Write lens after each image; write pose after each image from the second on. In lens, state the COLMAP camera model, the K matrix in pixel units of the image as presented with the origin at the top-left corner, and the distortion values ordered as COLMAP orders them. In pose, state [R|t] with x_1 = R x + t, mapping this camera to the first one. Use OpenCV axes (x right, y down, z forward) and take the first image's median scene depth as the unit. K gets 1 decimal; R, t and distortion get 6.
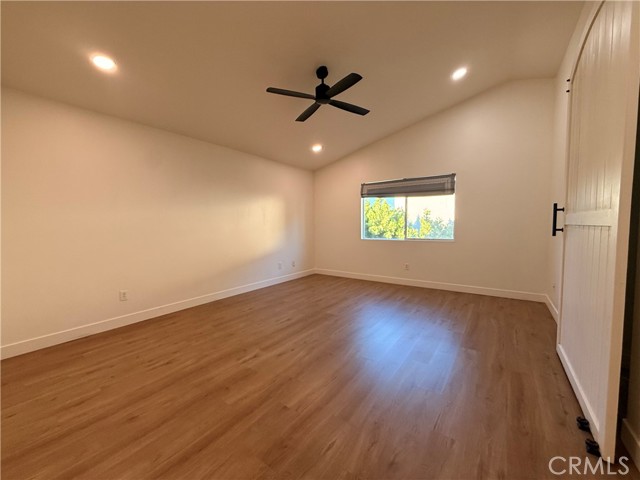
lens RADIAL K [[255.1, 0, 319.4], [0, 255.1, 240.5], [0, 0, 1]] dist [-0.000778, 0.000652]
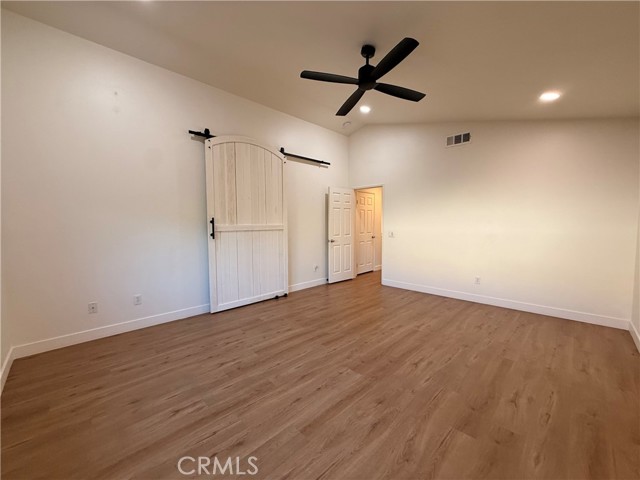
lens RADIAL K [[255.1, 0, 319.4], [0, 255.1, 240.5], [0, 0, 1]] dist [-0.000778, 0.000652]
pose [[-0.984470, 0.001912, 0.175545, 0.027799], [0.025723, 0.990720, 0.133461, -0.203024], [-0.173661, 0.135904, -0.975383, 2.473806]]
